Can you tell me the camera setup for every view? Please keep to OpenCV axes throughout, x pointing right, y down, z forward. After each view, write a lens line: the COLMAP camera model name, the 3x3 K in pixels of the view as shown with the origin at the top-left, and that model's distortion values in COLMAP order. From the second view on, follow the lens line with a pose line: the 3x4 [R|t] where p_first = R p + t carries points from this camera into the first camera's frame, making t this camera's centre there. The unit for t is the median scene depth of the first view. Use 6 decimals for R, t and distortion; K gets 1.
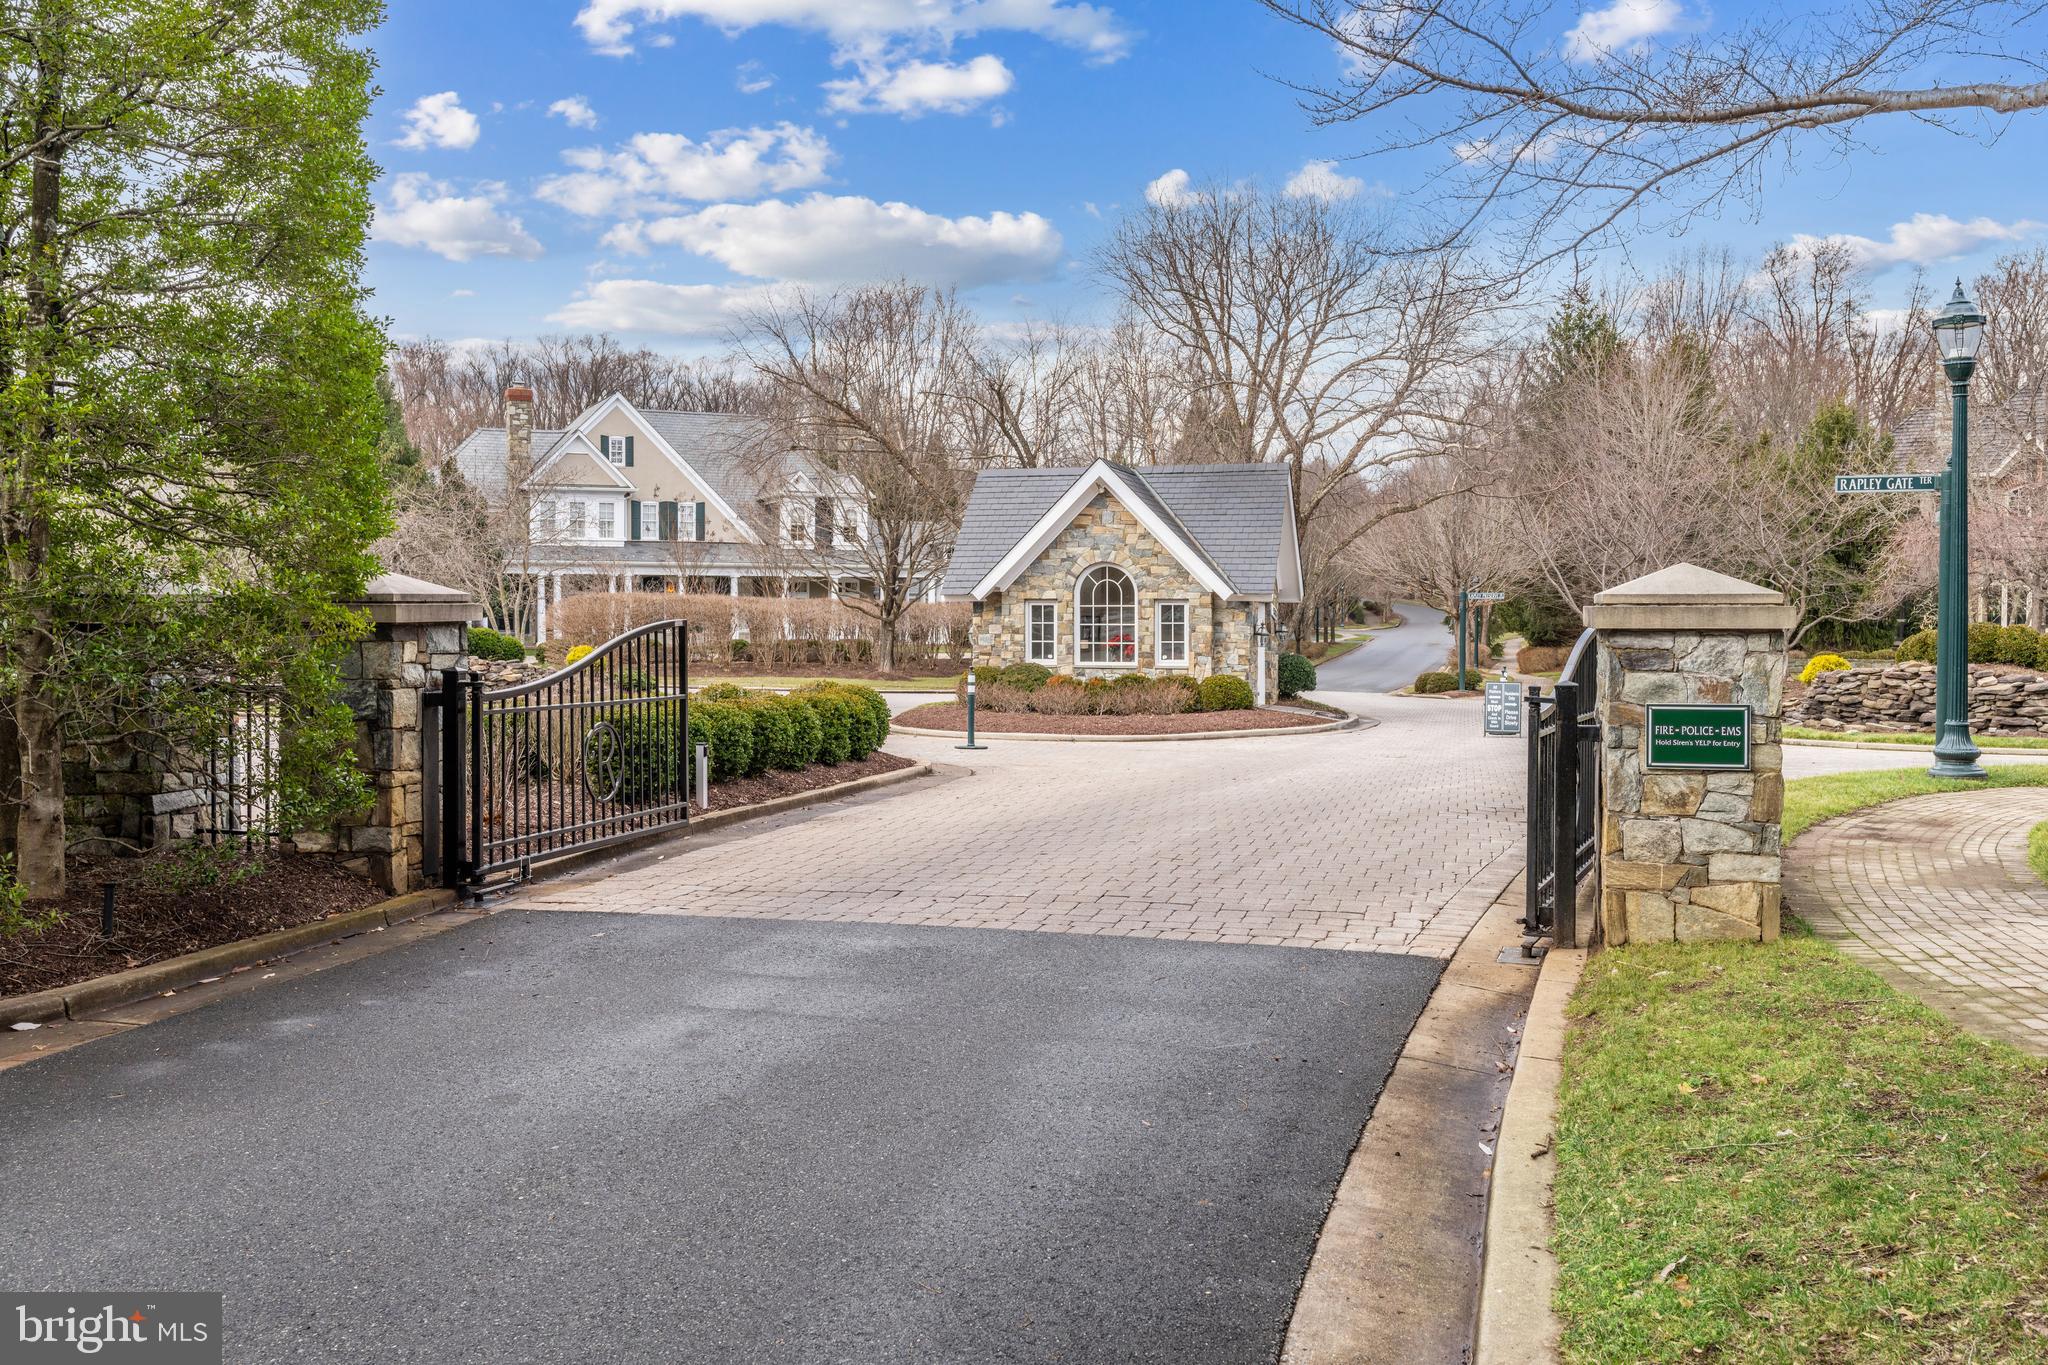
lens RADIAL K [[1843.2, 0, 1024.3], [0, 1843.2, 670.1], [0, 0, 1]] dist [-0.000581, -0.003319]
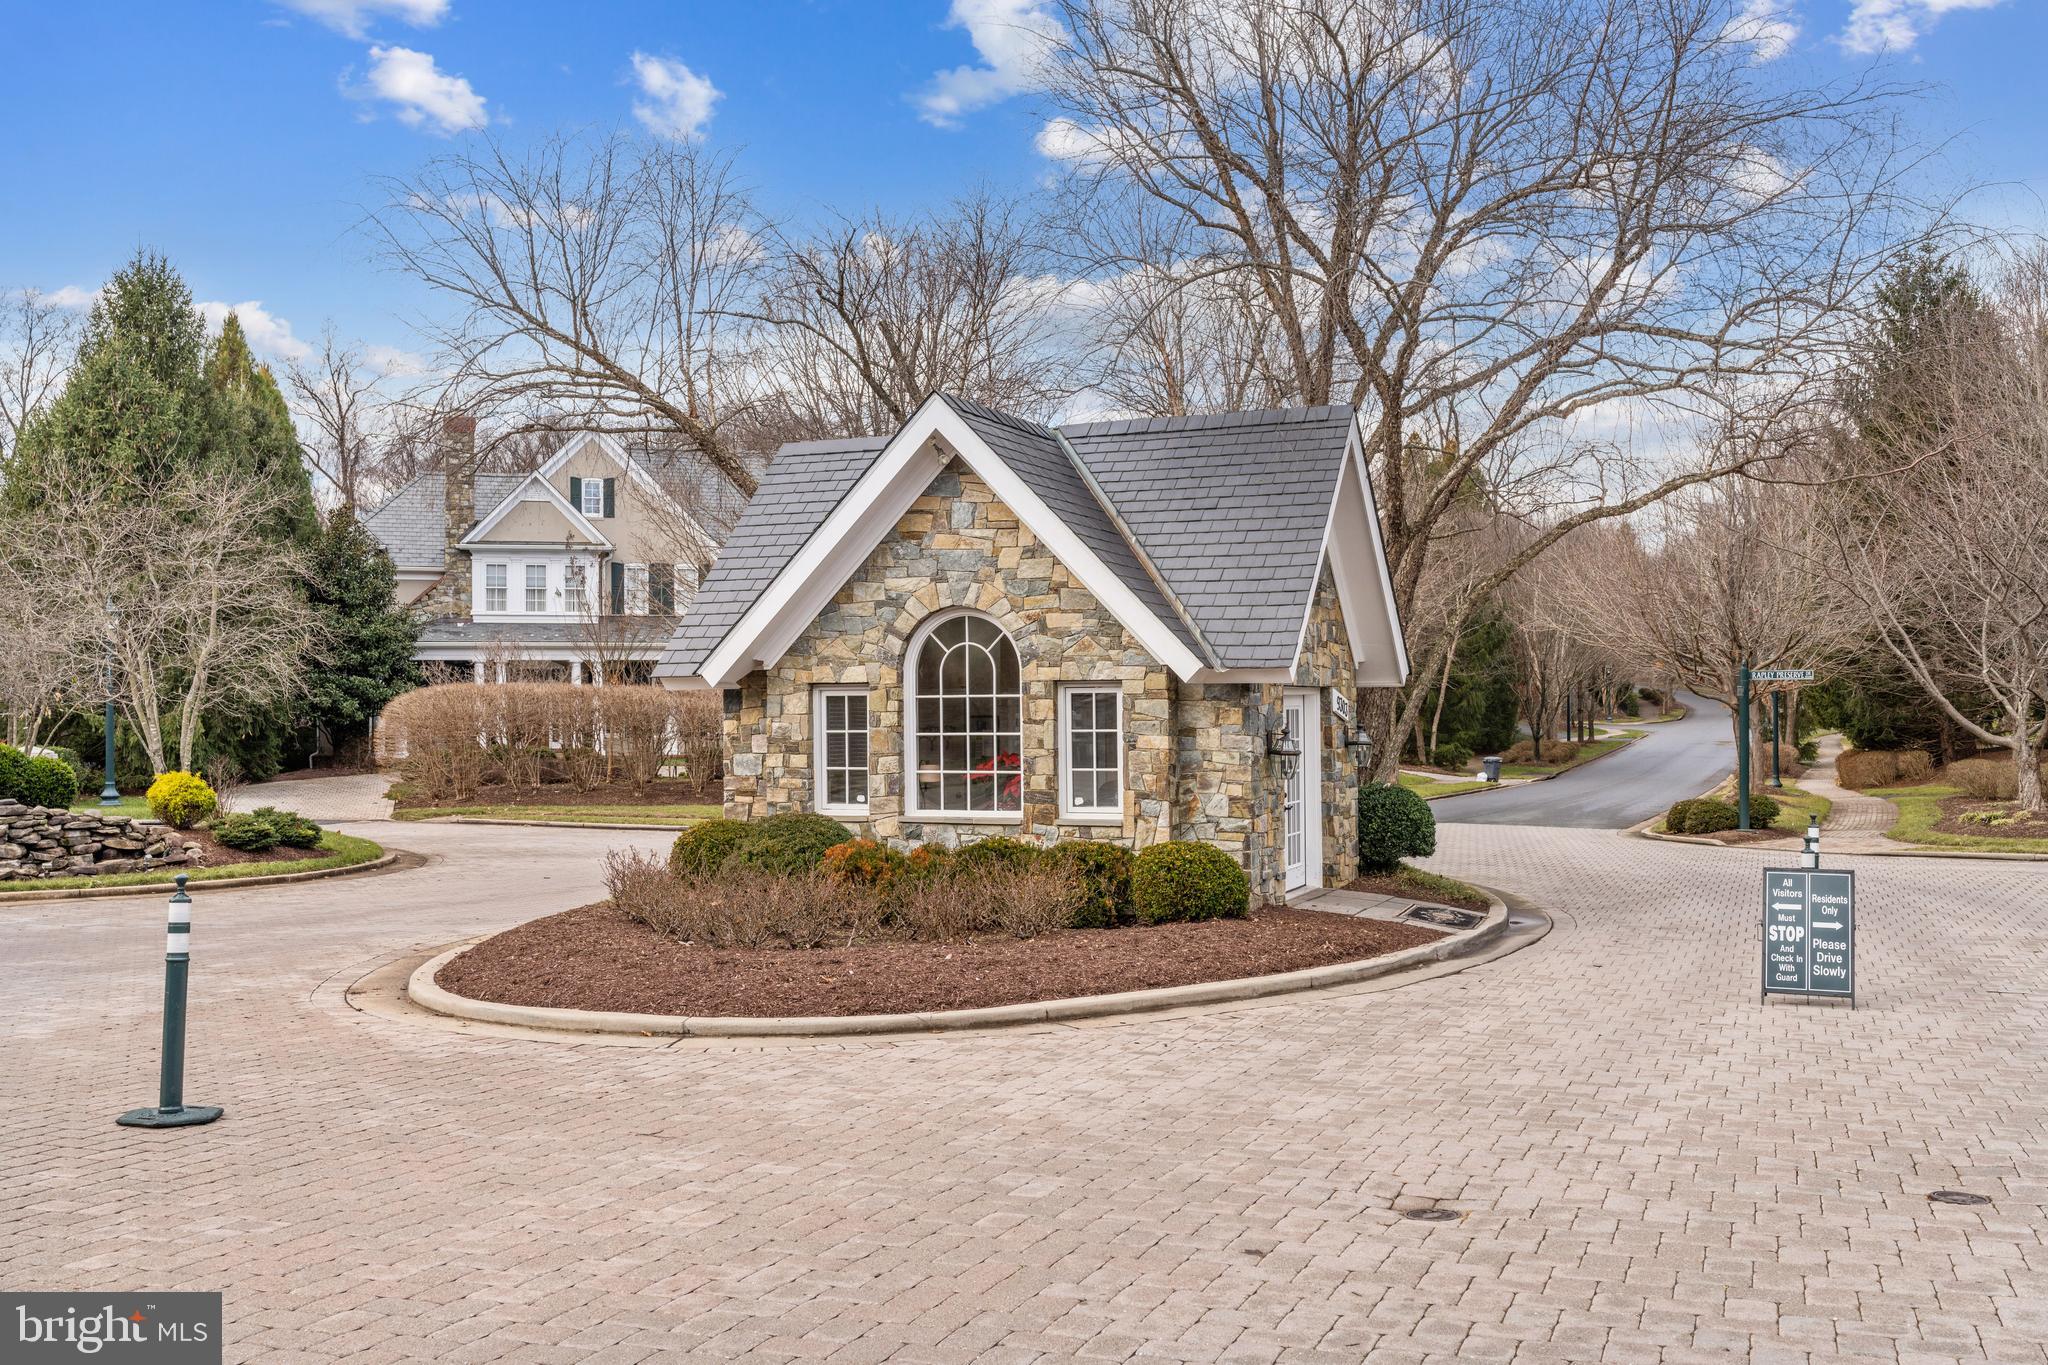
lens RADIAL K [[1962.4, 0, 1025.2], [0, 1962.4, 696.8], [0, 0, 1]] dist [-0.010759, 0.000000]
pose [[0.991471, -0.008202, -0.130066, 0.127273], [0.003557, 0.999349, -0.035911, -0.015701], [0.130276, 0.035143, 0.990855, 0.480045]]
